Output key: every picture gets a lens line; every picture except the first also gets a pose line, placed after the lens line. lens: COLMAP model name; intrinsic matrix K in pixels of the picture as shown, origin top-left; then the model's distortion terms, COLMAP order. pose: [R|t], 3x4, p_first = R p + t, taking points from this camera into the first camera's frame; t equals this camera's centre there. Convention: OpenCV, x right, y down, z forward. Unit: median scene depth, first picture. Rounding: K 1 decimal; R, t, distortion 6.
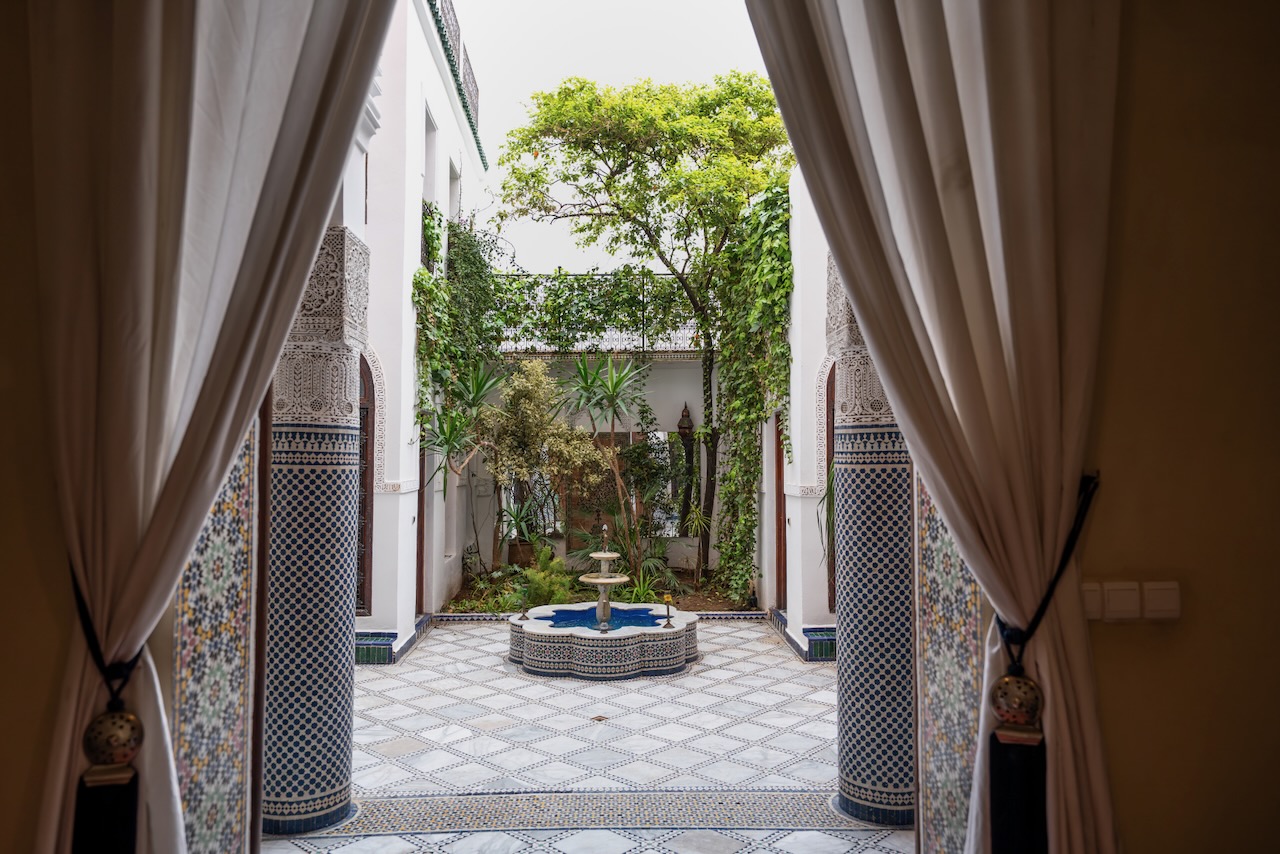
lens RADIAL K [[860.8, 0, 640.0], [0, 860.8, 427.0], [0, 0, 1]] dist [0.002201, 0.001417]
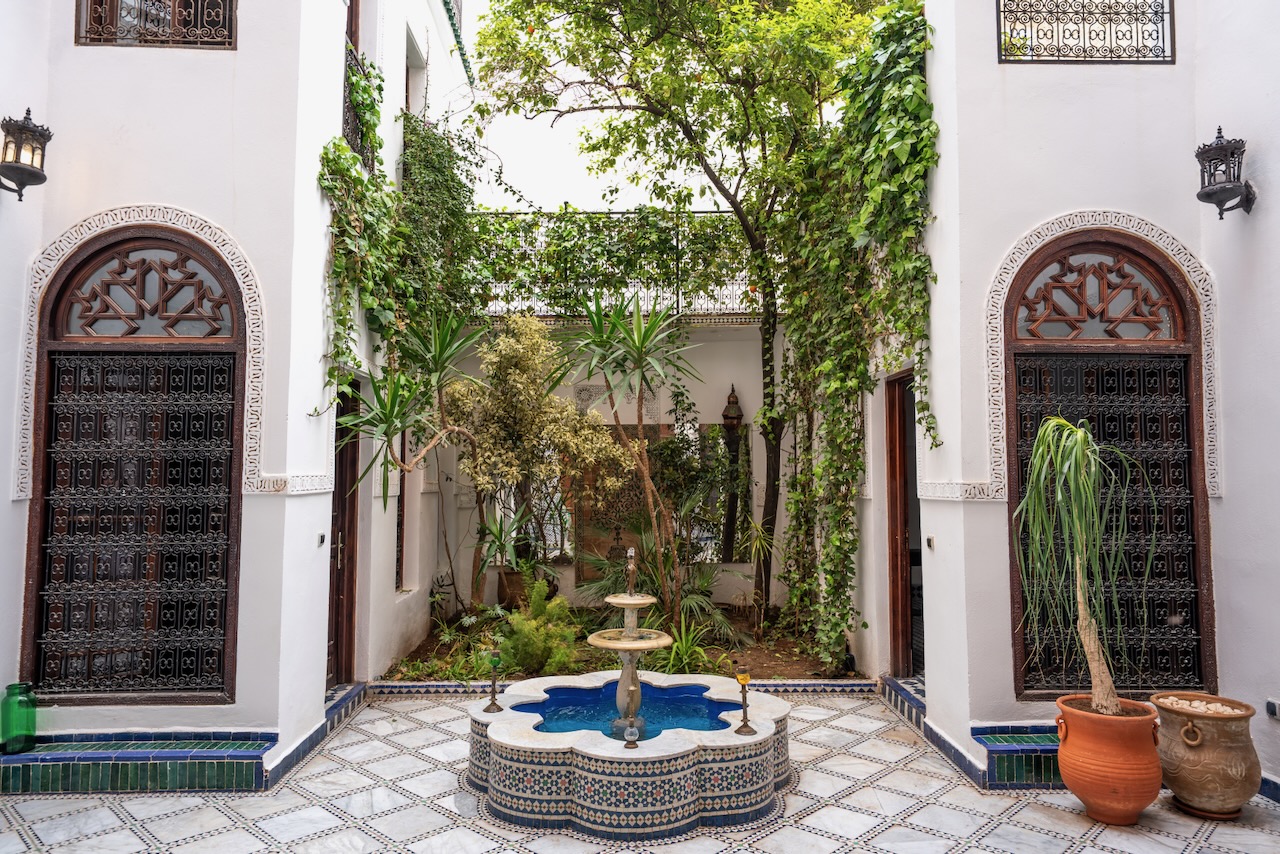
lens RADIAL K [[860.8, 0, 640.0], [0, 860.8, 427.0], [0, 0, 1]] dist [0.002201, 0.001417]
pose [[0.999791, -0.002064, -0.020340, -0.016557], [0.001604, 0.999742, -0.022639, 0.032078], [0.020381, 0.022601, 0.999537, 0.300388]]
